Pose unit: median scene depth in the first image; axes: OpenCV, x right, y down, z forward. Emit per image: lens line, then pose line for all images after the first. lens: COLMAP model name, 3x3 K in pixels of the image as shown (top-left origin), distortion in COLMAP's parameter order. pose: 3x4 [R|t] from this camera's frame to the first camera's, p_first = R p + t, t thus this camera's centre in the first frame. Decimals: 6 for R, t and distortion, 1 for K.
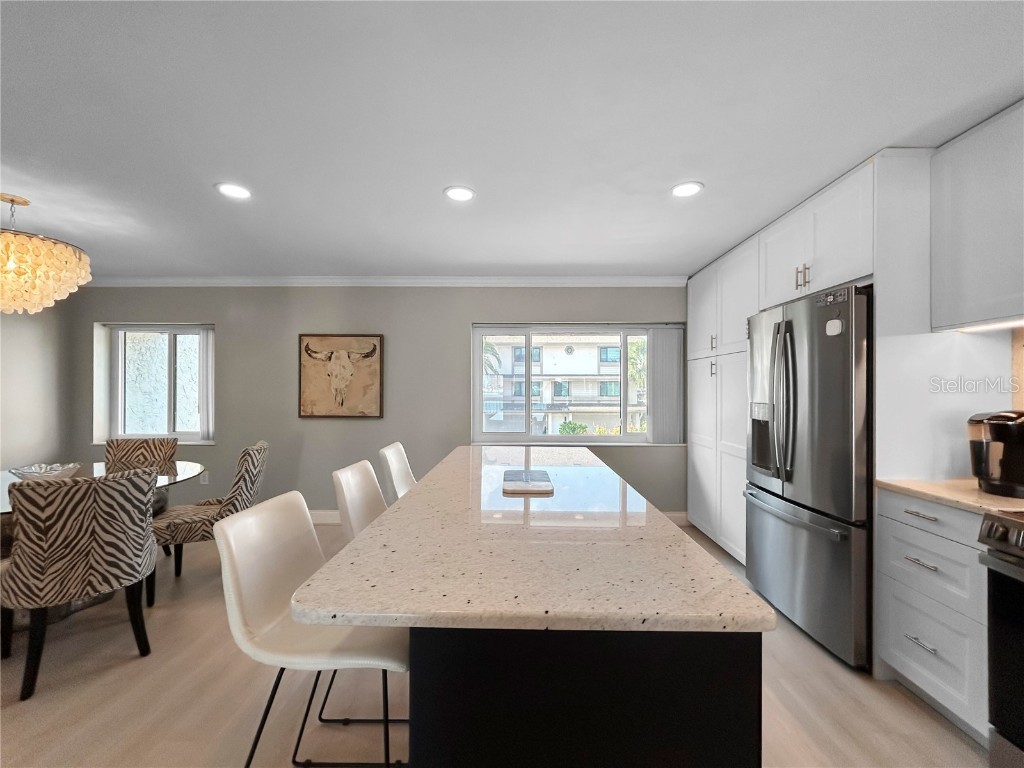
lens RADIAL K [[417.1, 0, 514.2], [0, 417.1, 389.9], [0, 0, 1]] dist [-0.000863, 0.000482]
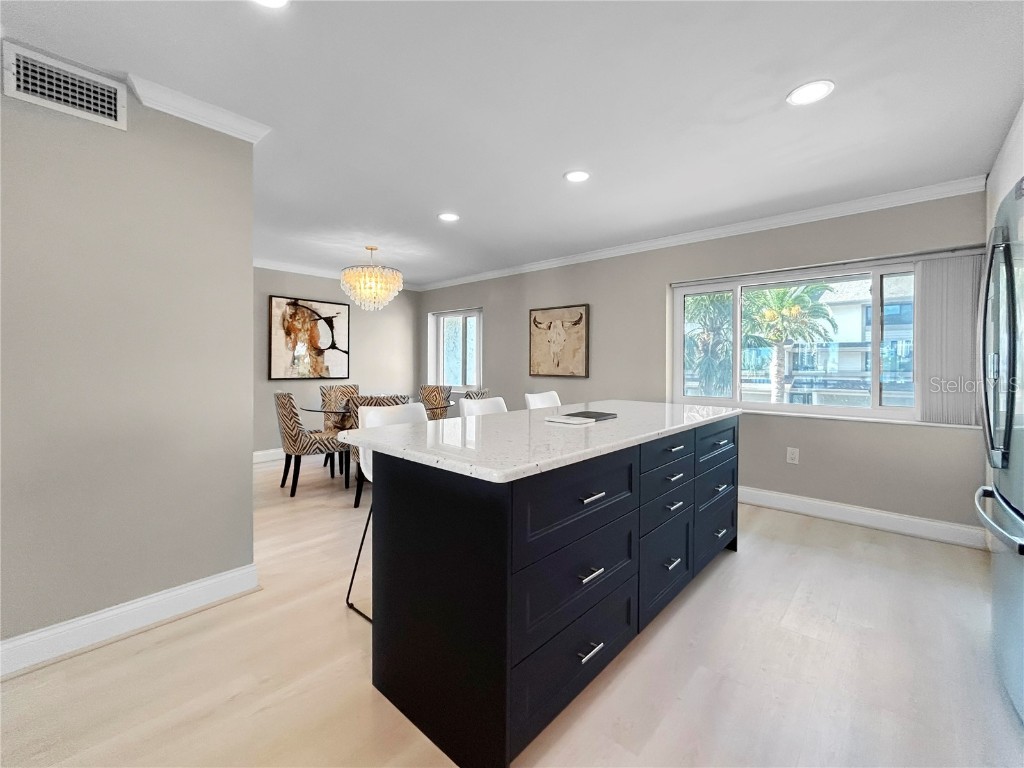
lens RADIAL K [[440.6, 0, 521.2], [0, 440.6, 366.1], [0, 0, 1]] dist [-0.003150, -0.000208]
pose [[0.753145, 0.001485, -0.657853, 0.335691], [-0.001572, 0.999999, 0.000457, 0.035672], [0.657853, 0.000690, 0.753146, -0.015787]]
